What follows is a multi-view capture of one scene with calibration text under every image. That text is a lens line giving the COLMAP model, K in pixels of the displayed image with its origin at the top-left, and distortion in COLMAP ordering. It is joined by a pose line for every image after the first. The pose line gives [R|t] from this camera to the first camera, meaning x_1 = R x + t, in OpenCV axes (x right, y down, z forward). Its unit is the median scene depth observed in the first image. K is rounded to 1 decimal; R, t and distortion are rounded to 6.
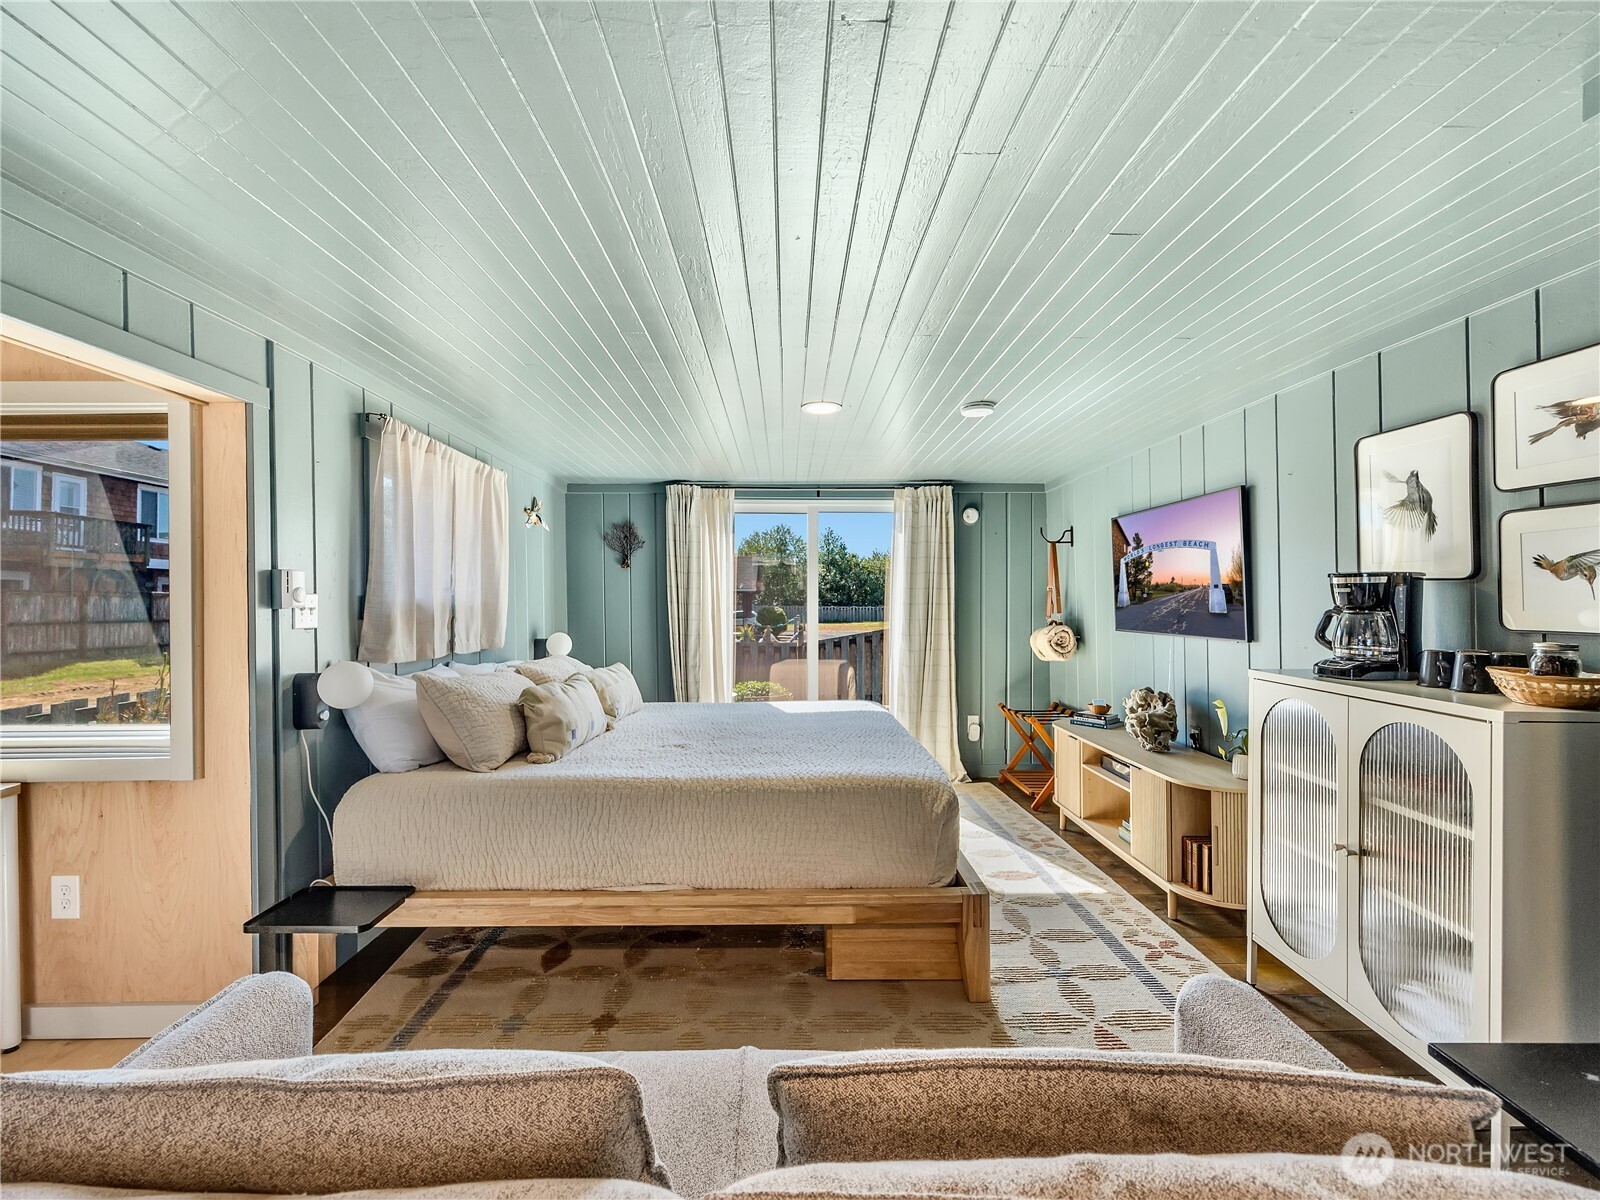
lens RADIAL K [[693.0, 0, 800.0], [0, 693.0, 600.0], [0, 0, 1]] dist [-0.001990, -0.000028]
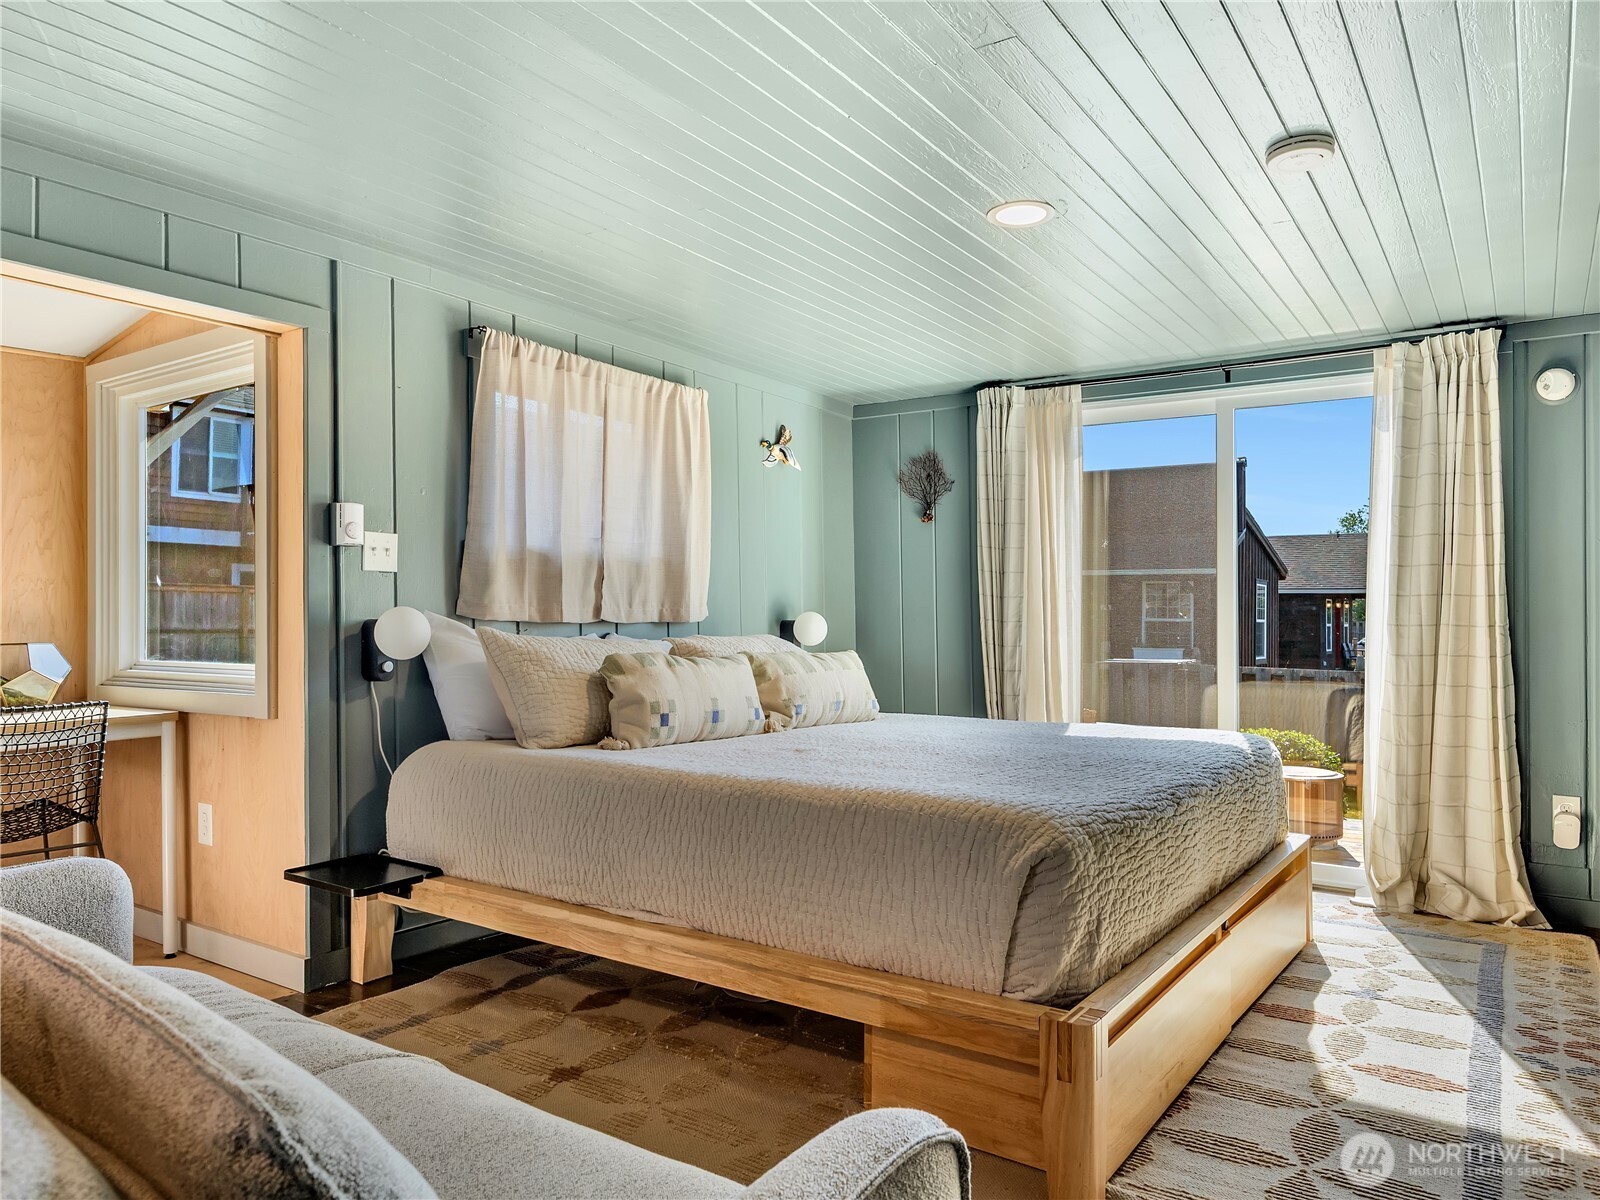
lens RADIAL K [[1084.6, 0, 799.3], [0, 1084.6, 605.6], [0, 0, 1]] dist [-0.001040, -0.001776]
pose [[0.816248, 0.000469, -0.577702, 0.486547], [-0.005447, 0.999961, -0.006885, 0.081803], [0.577676, 0.008766, 0.816219, 0.137295]]
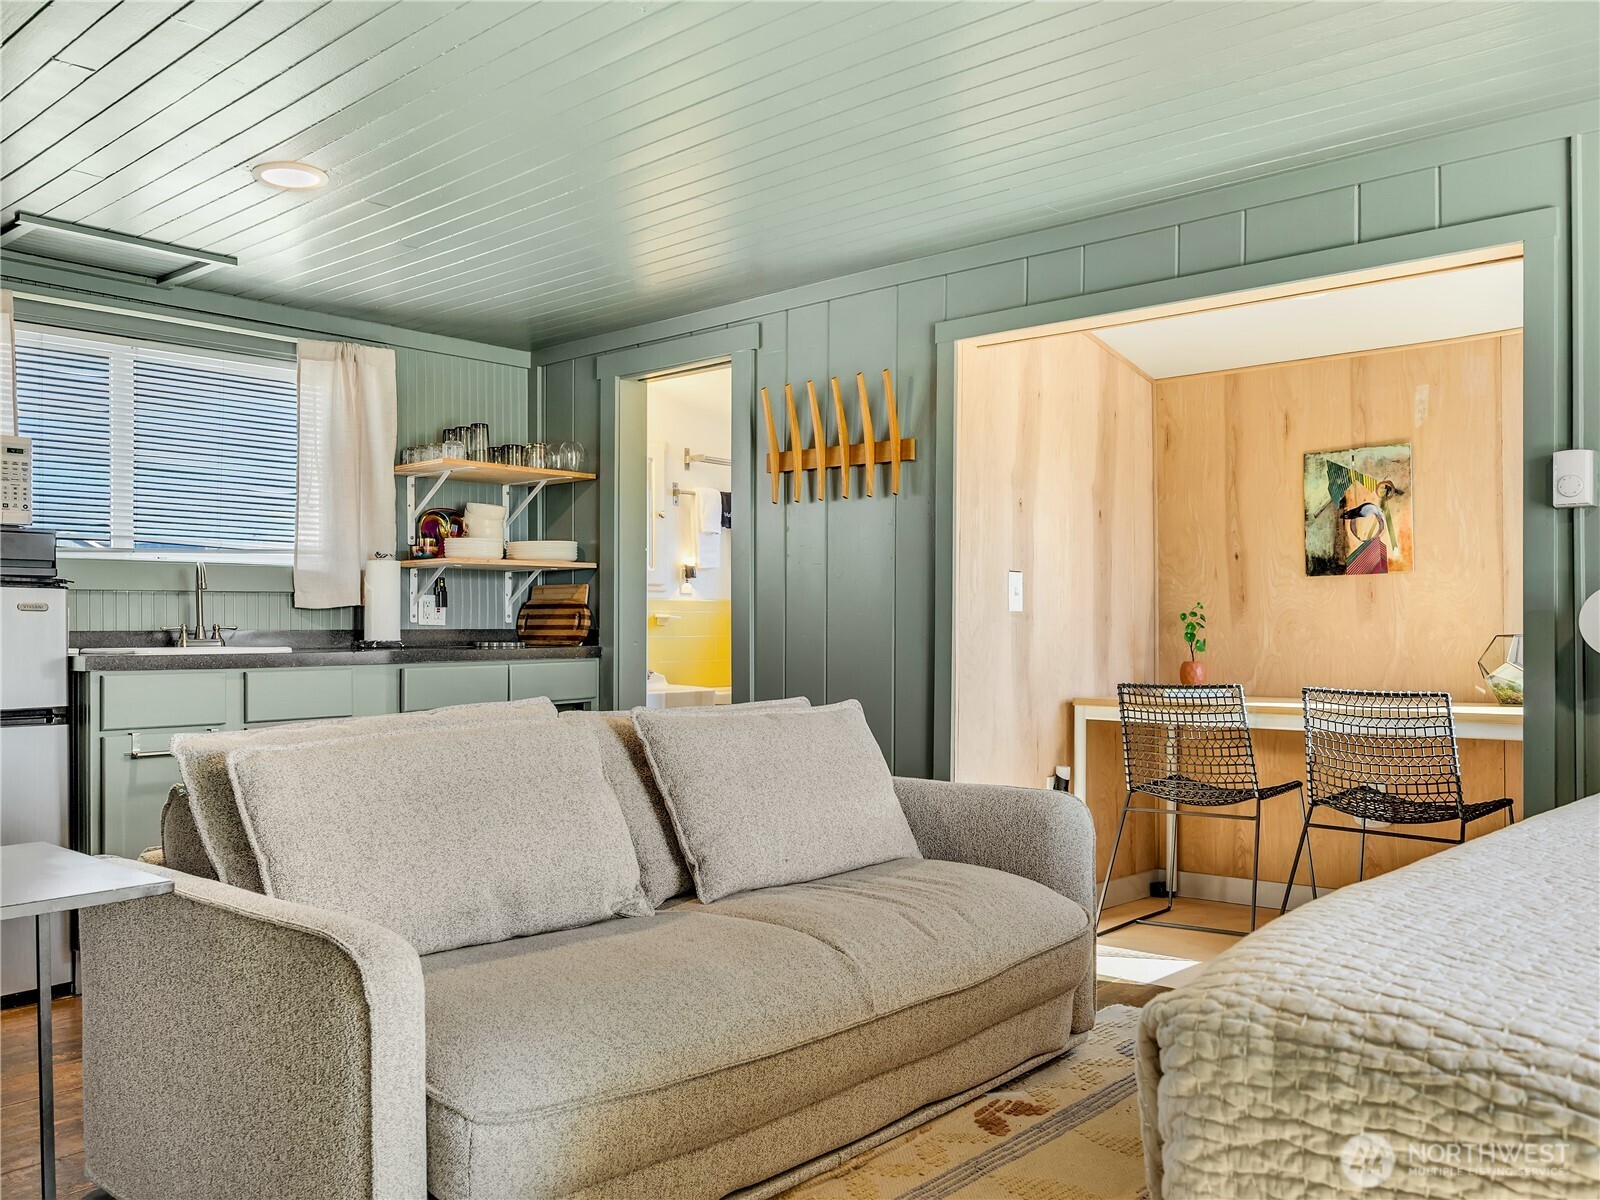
lens RADIAL K [[1334.4, 0, 800.0], [0, 1334.4, 600.0], [0, 0, 1]] dist [-0.003151, 0.000289]
pose [[-0.690997, -0.011754, -0.722762, 0.641206], [-0.005112, 0.999922, -0.011373, 0.104292], [0.722840, -0.004164, -0.691003, 1.121391]]
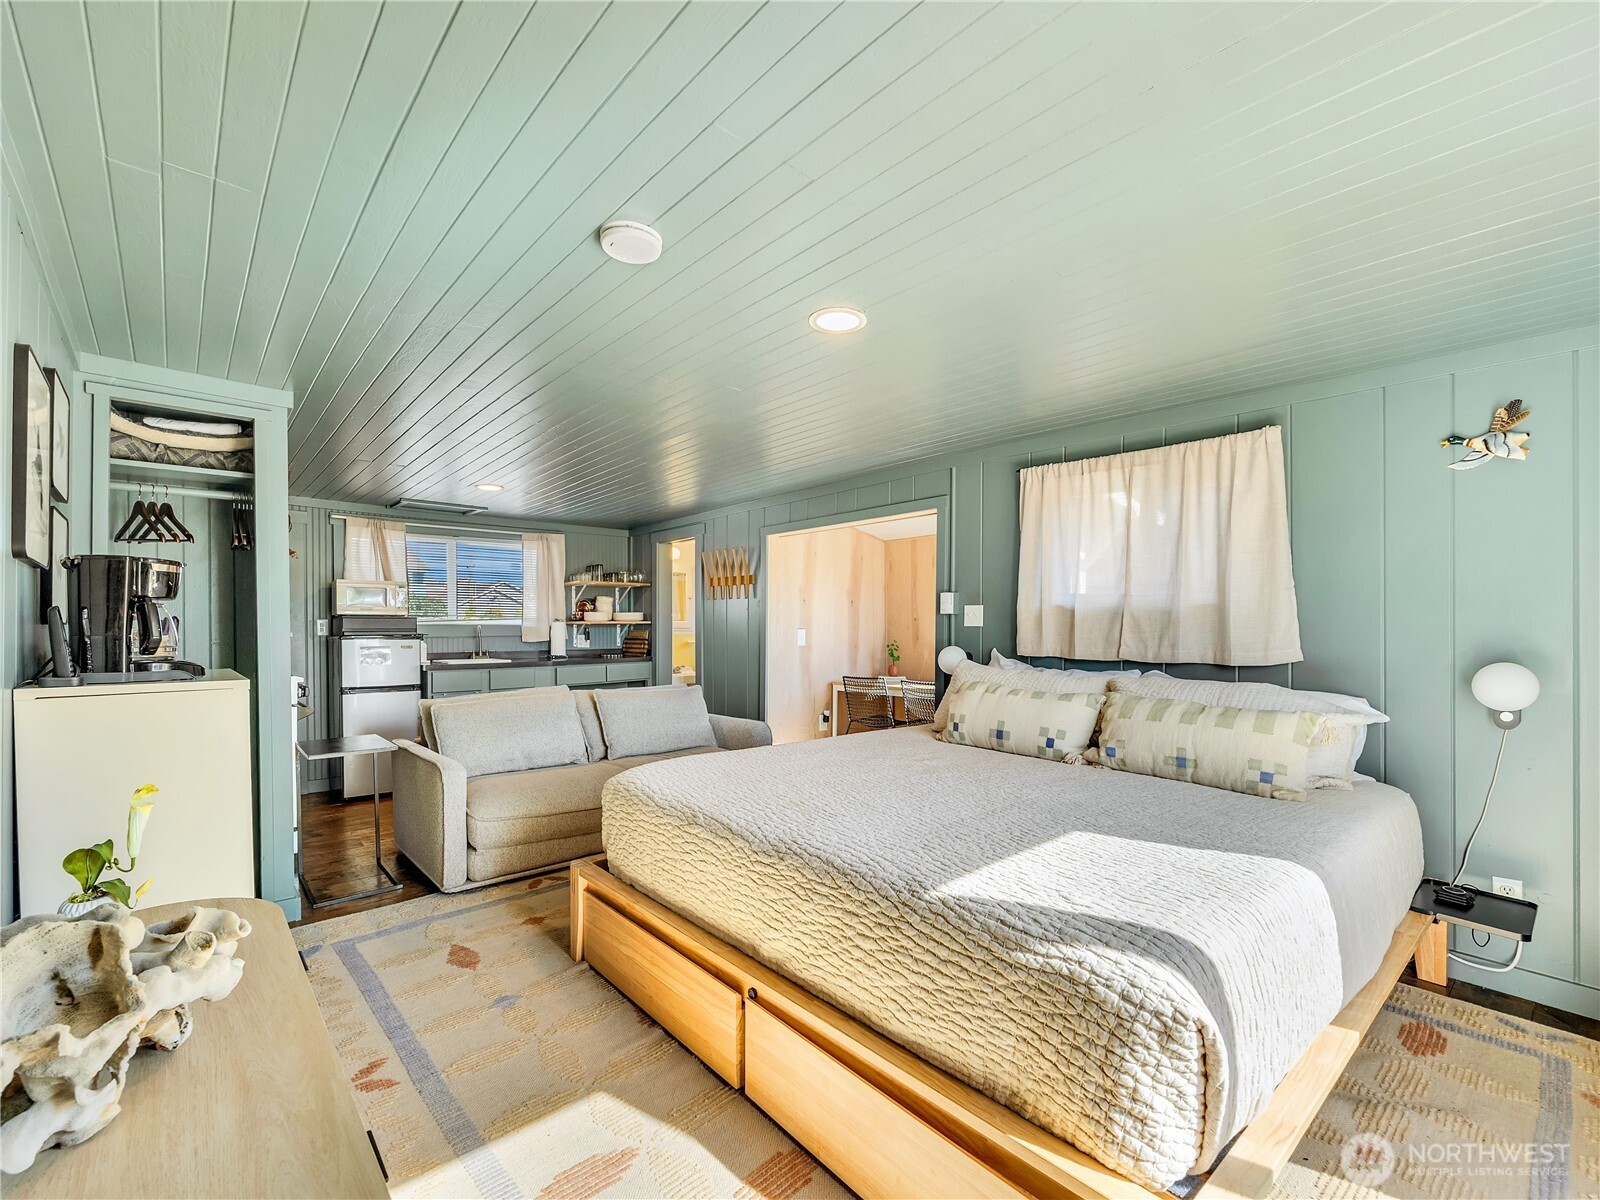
lens RADIAL K [[690.0, 0, 778.6], [0, 690.0, 619.1], [0, 0, 1]] dist [-0.000642, -0.000077]
pose [[-0.768124, -0.008660, -0.640242, 0.619432], [-0.002864, 0.999945, -0.010089, 0.036759], [0.640294, -0.005916, -0.768107, 1.734652]]
